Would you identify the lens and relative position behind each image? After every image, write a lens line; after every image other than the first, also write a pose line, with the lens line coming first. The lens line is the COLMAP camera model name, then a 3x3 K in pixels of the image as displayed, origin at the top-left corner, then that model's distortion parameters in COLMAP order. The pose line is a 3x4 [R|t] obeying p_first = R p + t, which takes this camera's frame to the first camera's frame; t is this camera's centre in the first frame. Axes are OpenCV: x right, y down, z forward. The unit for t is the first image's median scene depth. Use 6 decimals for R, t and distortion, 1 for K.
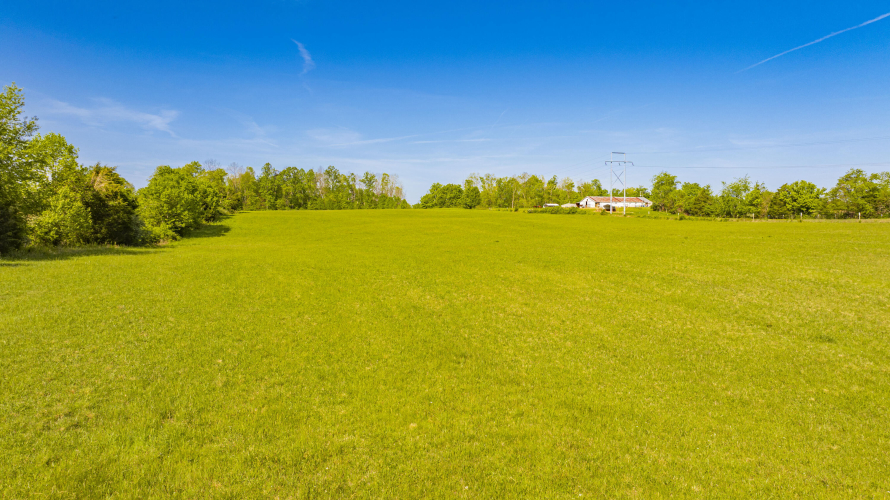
lens RADIAL K [[621.7, 0, 450.9], [0, 621.7, 252.1], [0, 0, 1]] dist [-0.036361, 0.026910]
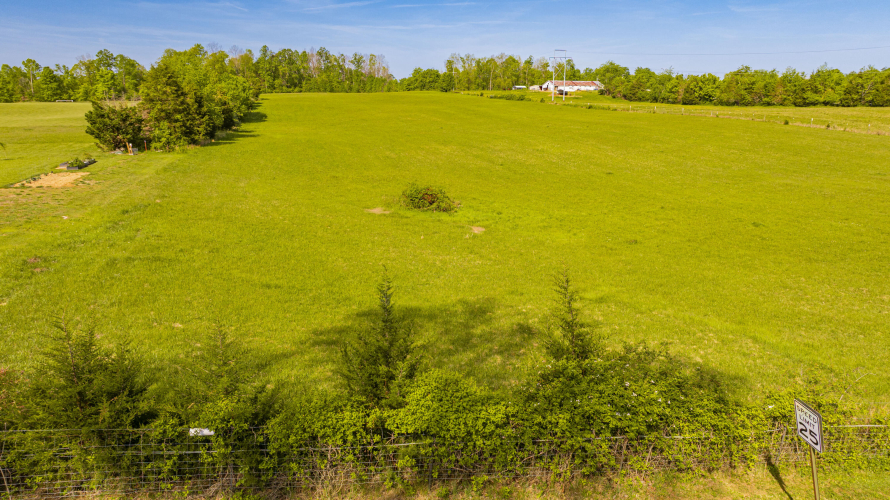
lens RADIAL K [[621.7, 0, 450.9], [0, 621.7, 252.1], [0, 0, 1]] dist [-0.036361, 0.026910]
pose [[0.999851, -0.000179, 0.017246, 0.013614], [-0.003259, 0.979966, 0.199140, -0.004253], [-0.016936, -0.199166, 0.979819, -0.142040]]
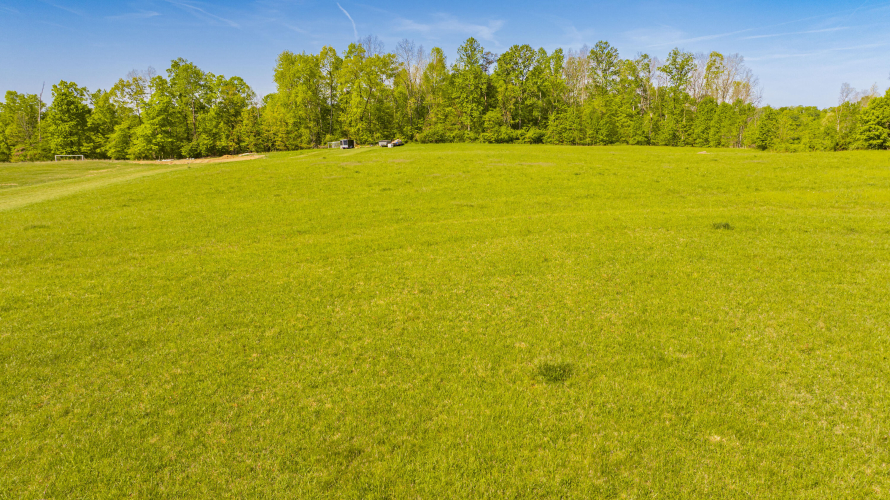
lens RADIAL K [[621.7, 0, 450.9], [0, 621.7, 252.1], [0, 0, 1]] dist [-0.036361, 0.026910]
pose [[0.884402, 0.090851, -0.457798, -0.059131], [-0.021910, 0.987872, 0.153719, -0.046521], [0.466211, -0.125919, 0.875666, 0.505959]]
